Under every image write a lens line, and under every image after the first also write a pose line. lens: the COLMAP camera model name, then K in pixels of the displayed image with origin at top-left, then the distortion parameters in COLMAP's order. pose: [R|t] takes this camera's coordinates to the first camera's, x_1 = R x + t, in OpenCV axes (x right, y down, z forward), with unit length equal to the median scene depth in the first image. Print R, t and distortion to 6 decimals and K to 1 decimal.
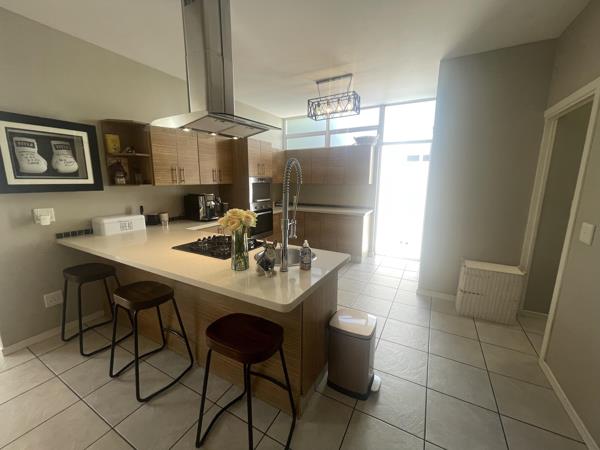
lens RADIAL K [[242.3, 0, 300.0], [0, 242.3, 225.0], [0, 0, 1]] dist [-0.007761, 0.000393]
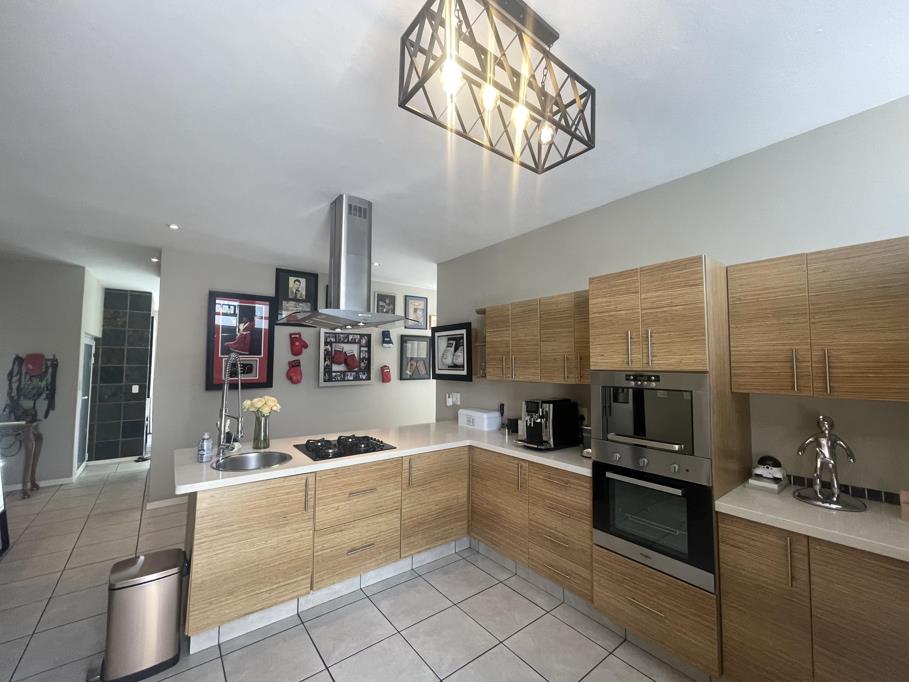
lens RADIAL K [[367.1, 0, 454.5], [0, 367.1, 341.0], [0, 0, 1]] dist [-0.007761, 0.000393]
pose [[-0.386954, -0.061252, -0.920062, 0.623979], [-0.174360, 0.984651, 0.007780, -0.301828], [0.905464, 0.163433, -0.391695, 1.462119]]
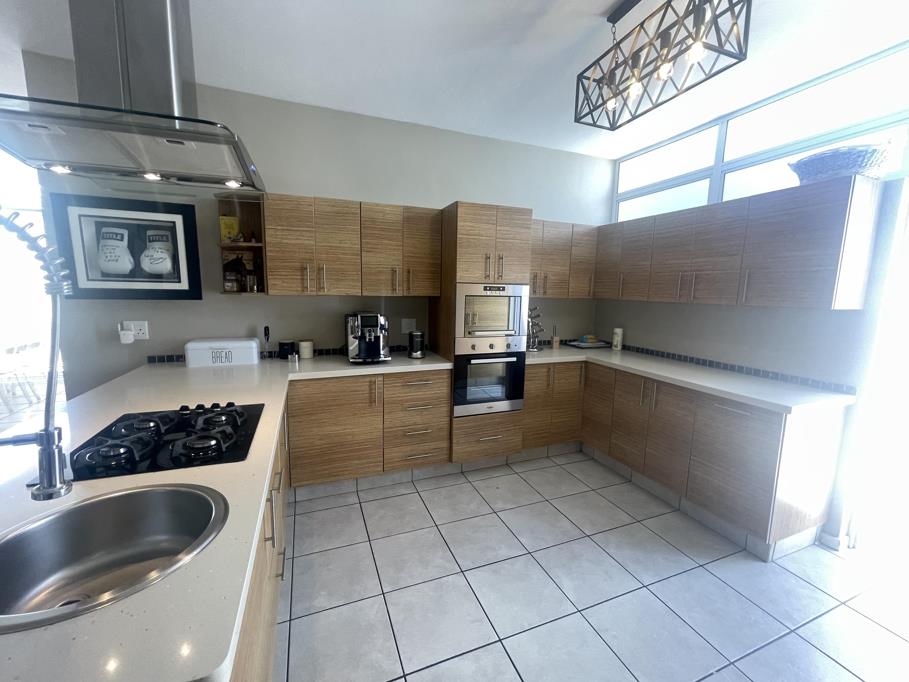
lens RADIAL K [[367.1, 0, 454.5], [0, 367.1, 341.0], [0, 0, 1]] dist [-0.007761, 0.000393]
pose [[0.770109, 0.101748, -0.629746, 0.364786], [-0.133850, 0.990995, -0.003569, -0.116253], [0.623712, 0.087040, 0.776793, 0.635007]]
